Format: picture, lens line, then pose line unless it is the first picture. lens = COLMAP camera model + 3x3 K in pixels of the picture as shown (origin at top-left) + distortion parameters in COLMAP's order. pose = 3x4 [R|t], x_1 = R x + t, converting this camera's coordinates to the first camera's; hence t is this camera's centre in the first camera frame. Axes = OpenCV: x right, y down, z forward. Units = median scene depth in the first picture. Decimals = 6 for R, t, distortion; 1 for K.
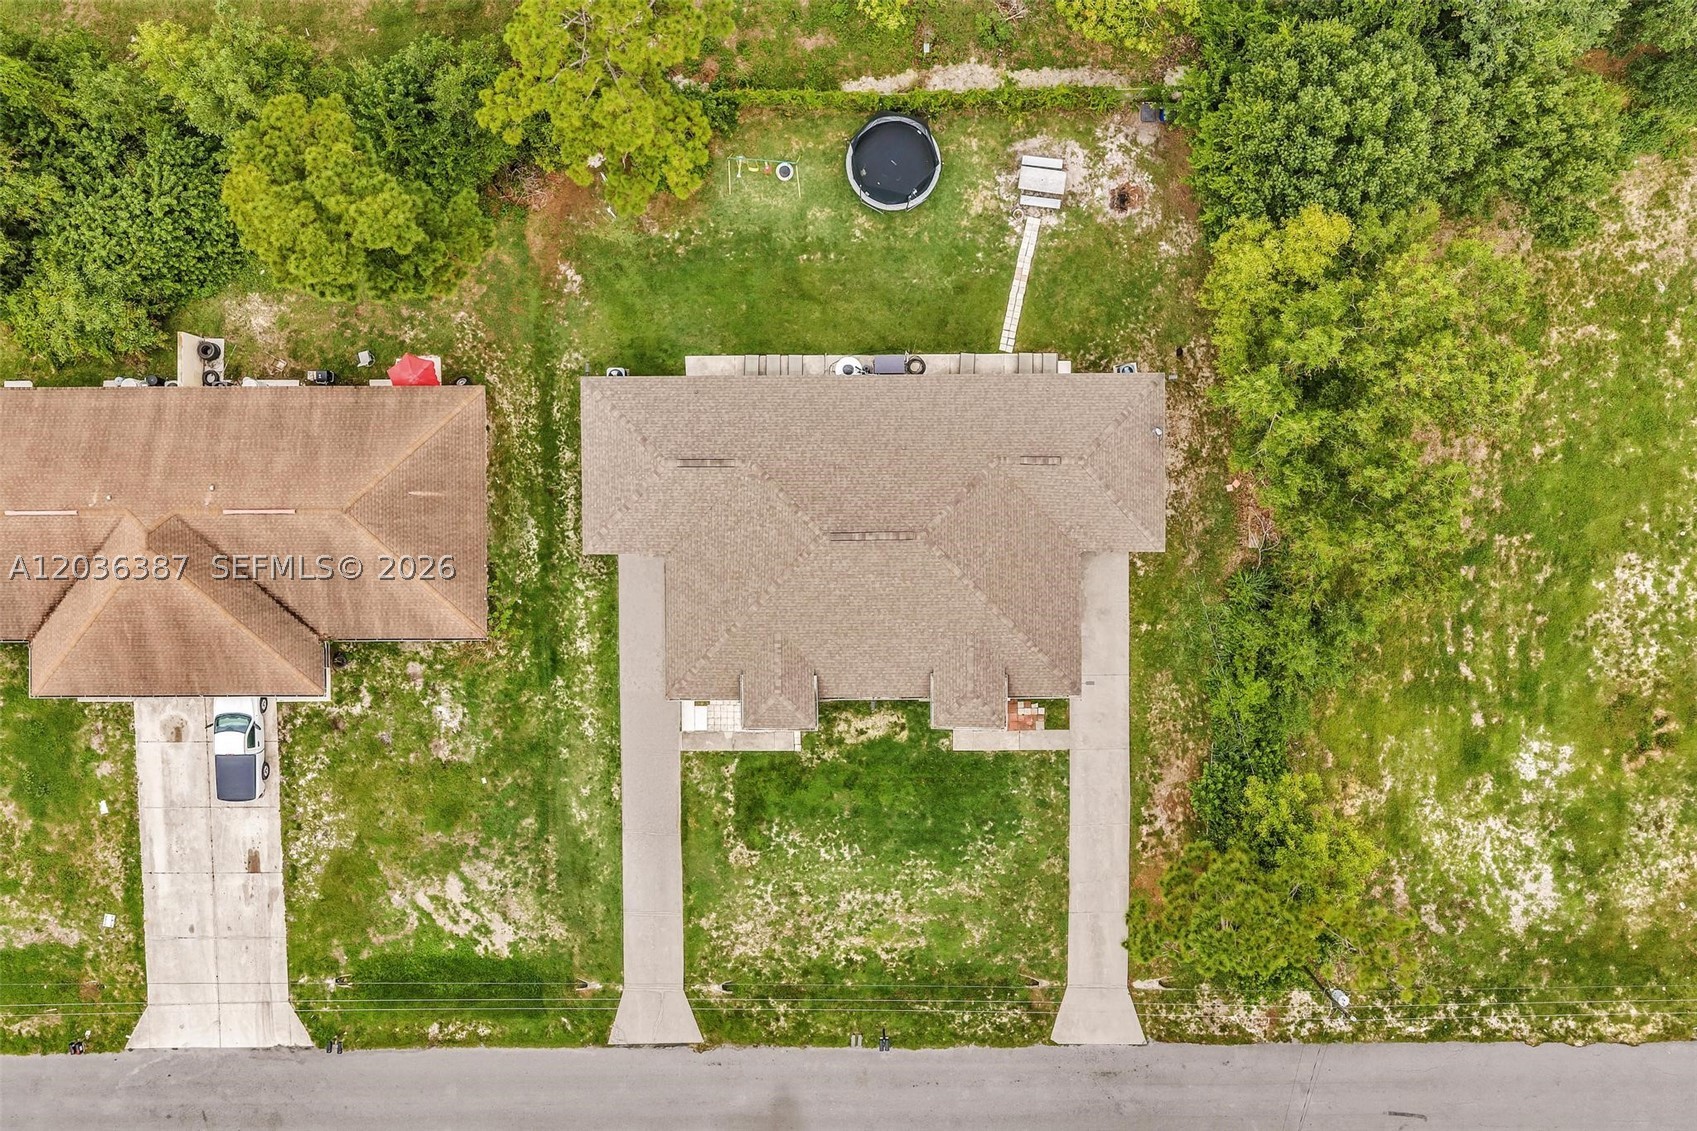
lens RADIAL K [[1398.4, 0, 848.5], [0, 1398.4, 565.5], [0, 0, 1]] dist [-0.003745, -0.007020]
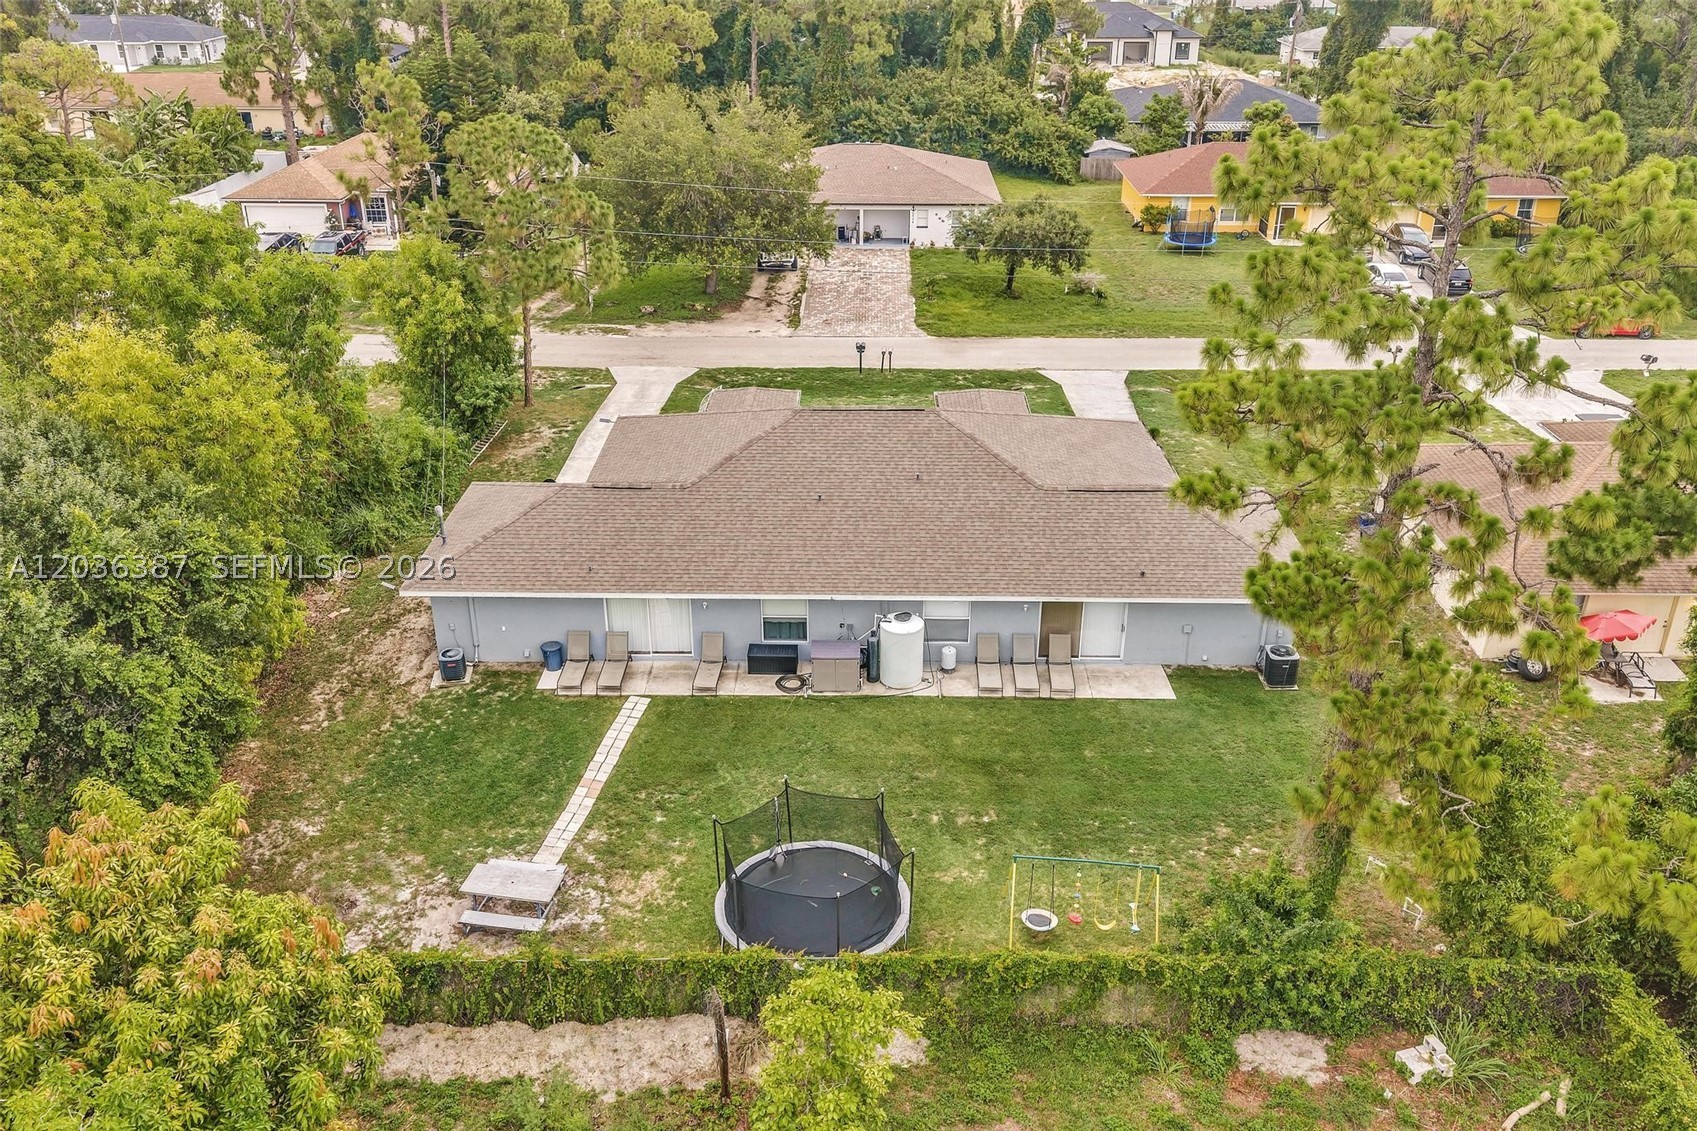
lens RADIAL K [[1398.4, 0, 848.5], [0, 1398.4, 565.5], [0, 0, 1]] dist [-0.003745, -0.007020]
pose [[-0.999930, -0.001212, 0.011800, 0.014585], [0.011228, -0.417474, 0.908619, -0.667048], [0.003825, 0.908688, 0.417458, 0.684936]]
